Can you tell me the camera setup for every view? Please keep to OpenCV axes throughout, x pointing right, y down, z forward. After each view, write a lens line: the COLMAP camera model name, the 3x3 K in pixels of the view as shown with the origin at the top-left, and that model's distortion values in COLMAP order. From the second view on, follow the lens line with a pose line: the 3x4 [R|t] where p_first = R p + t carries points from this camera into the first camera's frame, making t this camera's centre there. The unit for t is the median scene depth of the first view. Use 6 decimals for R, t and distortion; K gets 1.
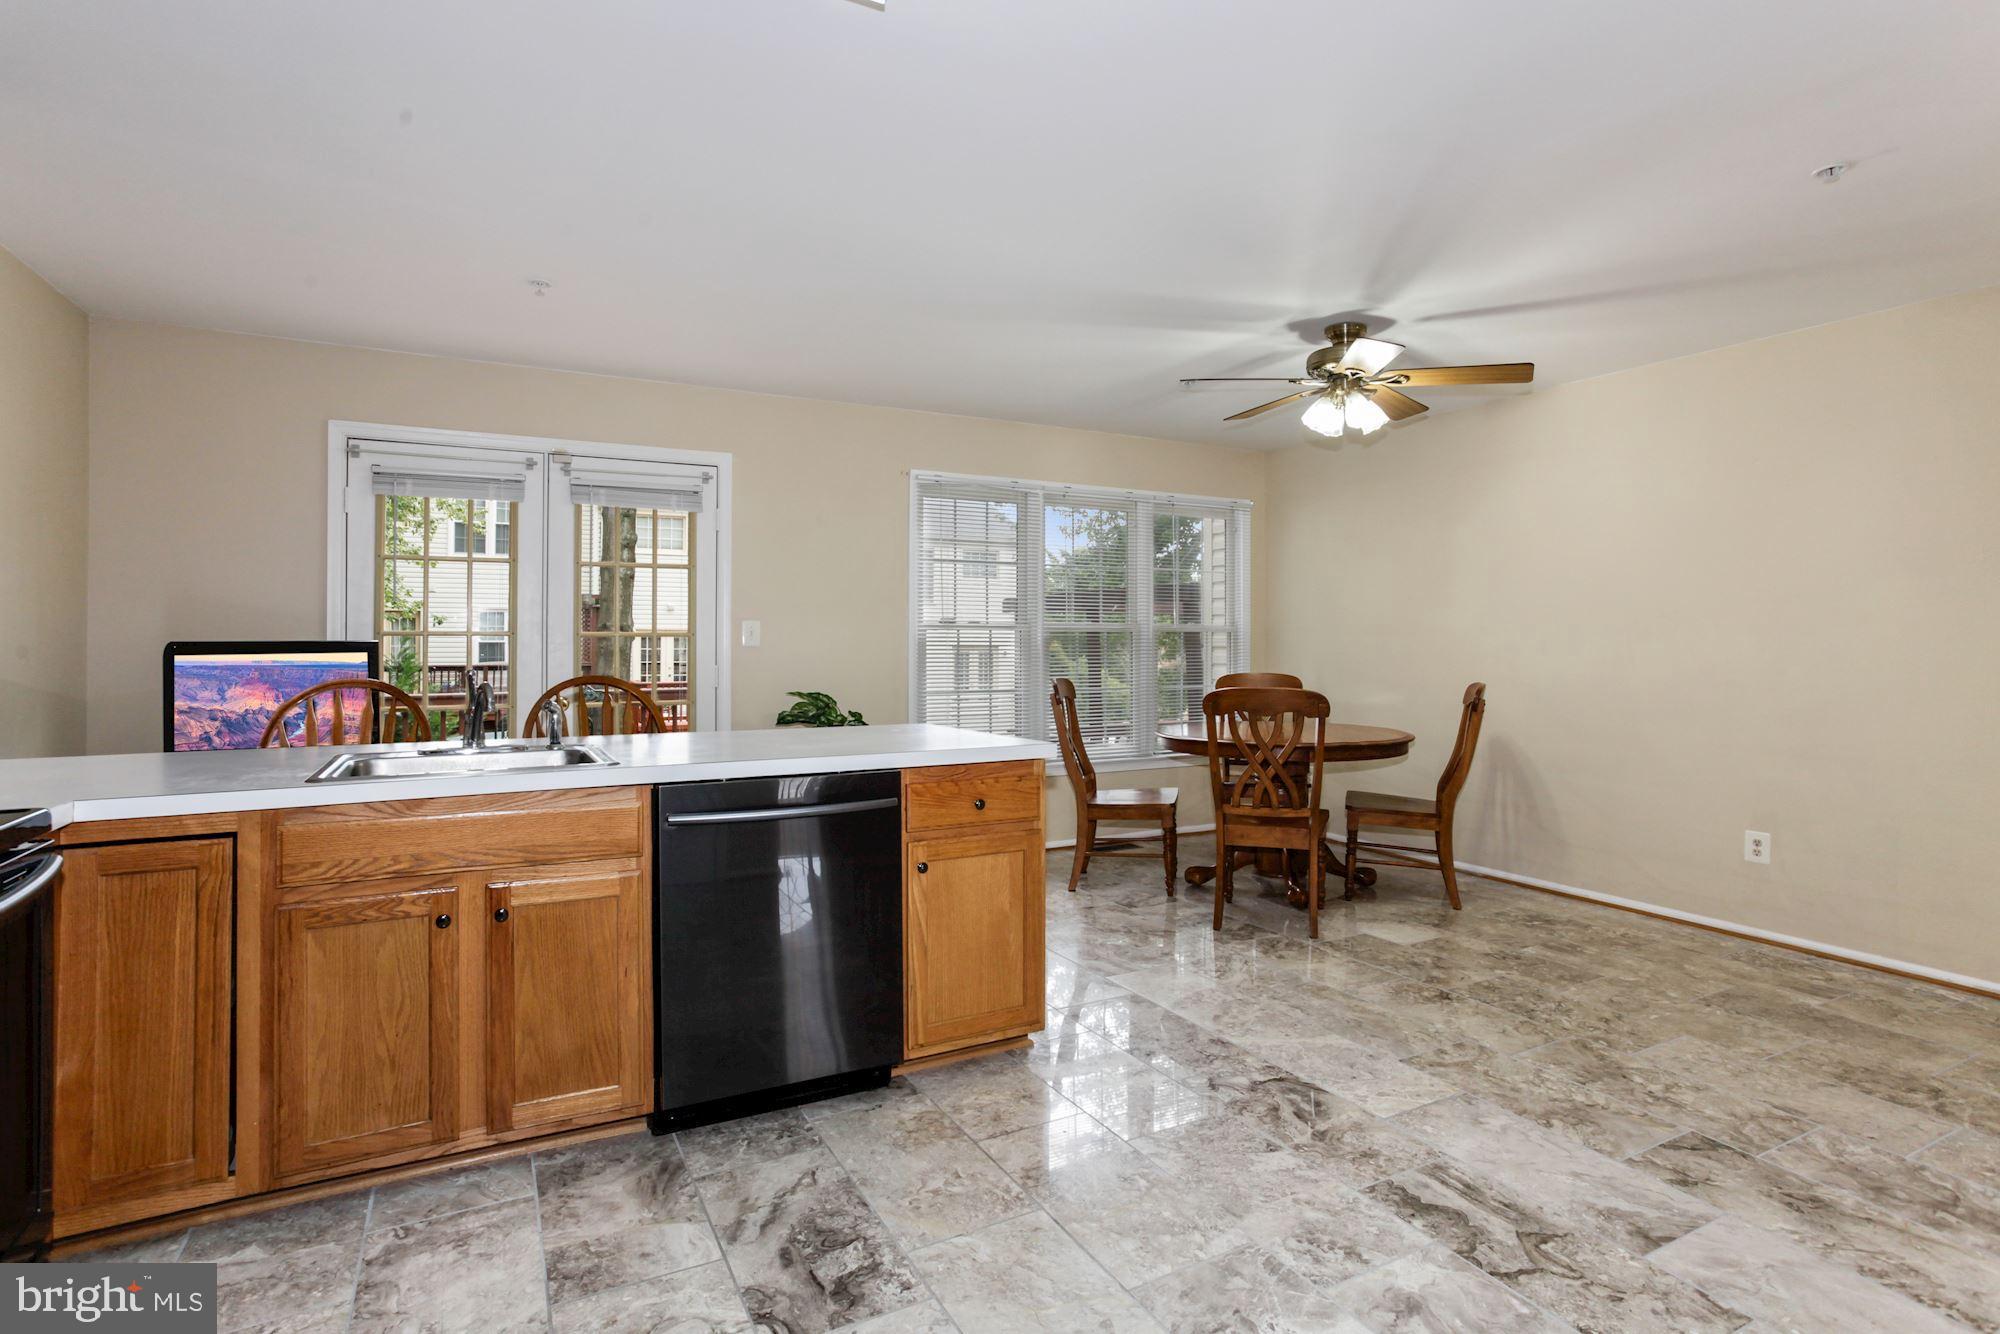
lens RADIAL K [[1013.2, 0, 996.4], [0, 1013.2, 627.5], [0, 0, 1]] dist [-0.053739, 0.035247]
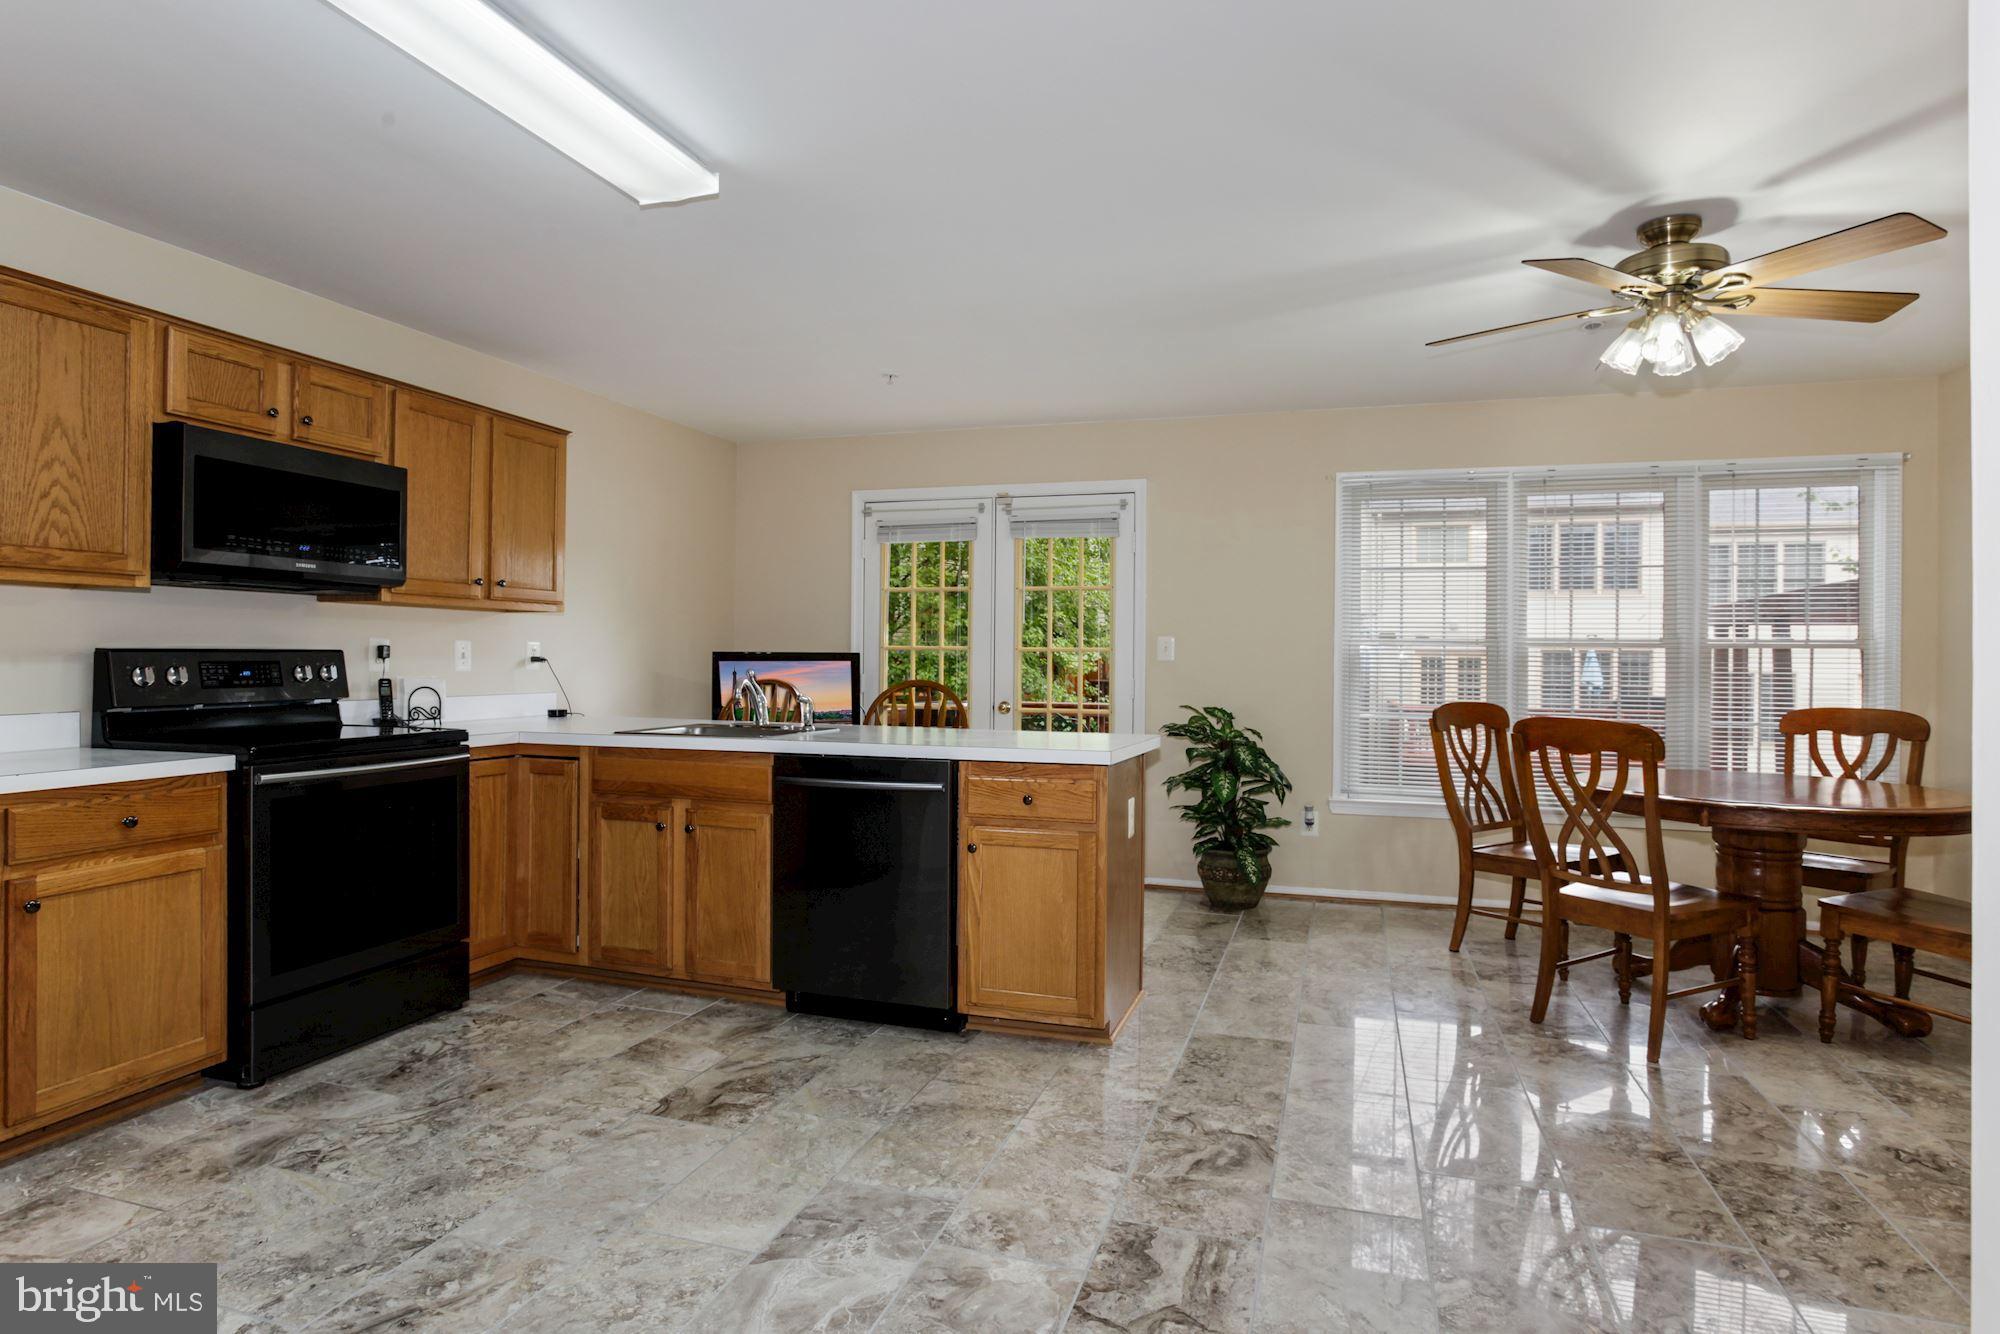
lens RADIAL K [[1103.4, 0, 995.5], [0, 1103.4, 658.1], [0, 0, 1]] dist [-0.058774, 0.033457]
pose [[0.687374, 0.006991, -0.726270, 0.848284], [-0.001384, 0.999964, 0.008317, 0.011381], [0.726302, -0.004712, 0.687359, 0.160152]]
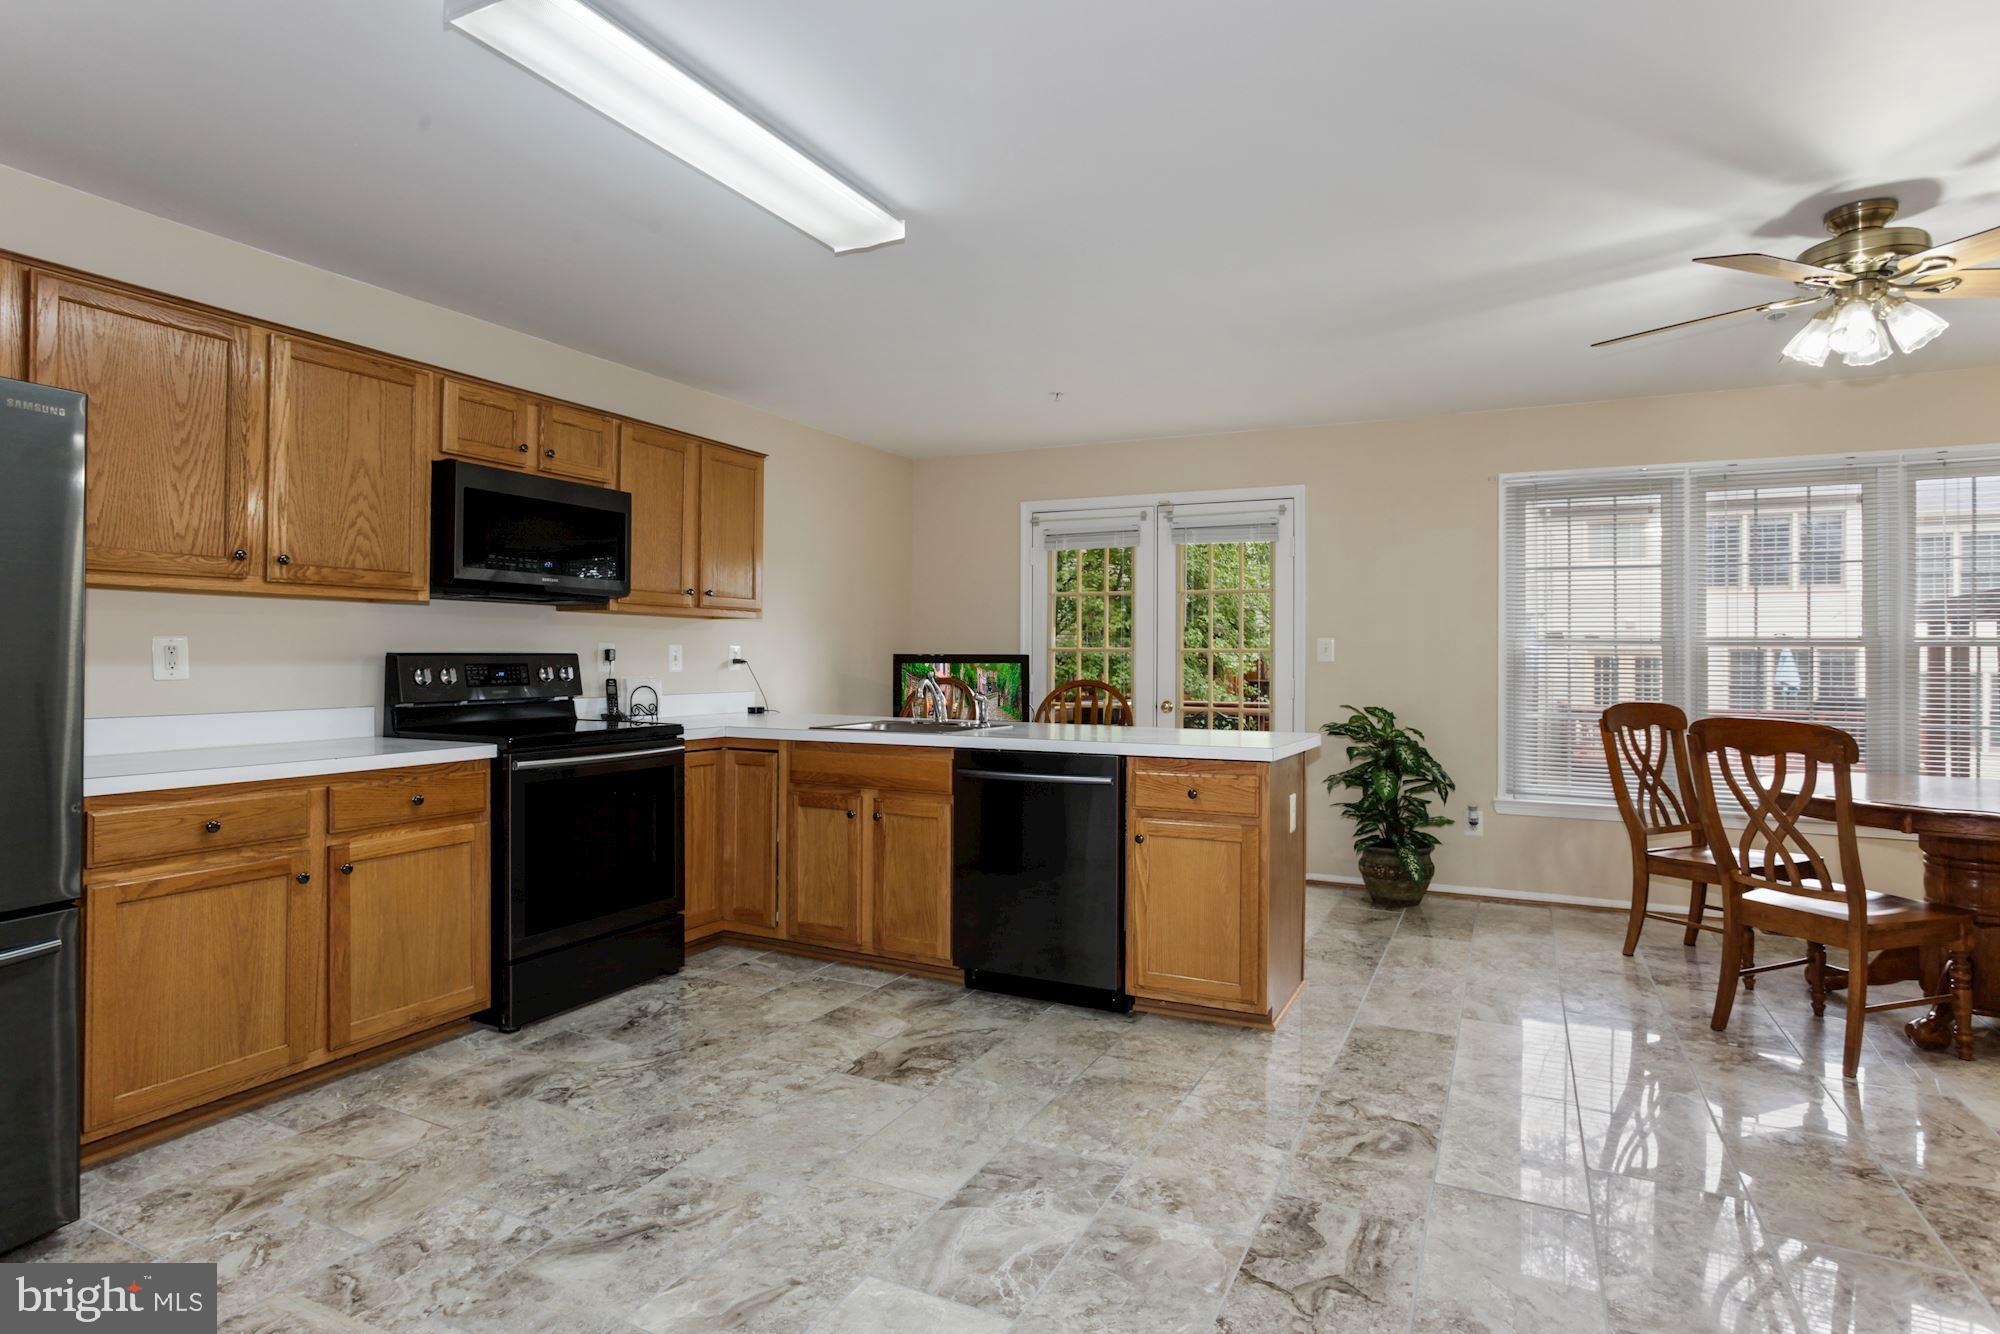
lens RADIAL K [[1066.0, 0, 990.3], [0, 1066.0, 647.4], [0, 0, 1]] dist [-0.054546, 0.029109]
pose [[0.569413, -0.003171, -0.822046, 0.874303], [0.002030, 0.999995, -0.002451, 0.009881], [0.822049, -0.000273, 0.569416, 0.123110]]
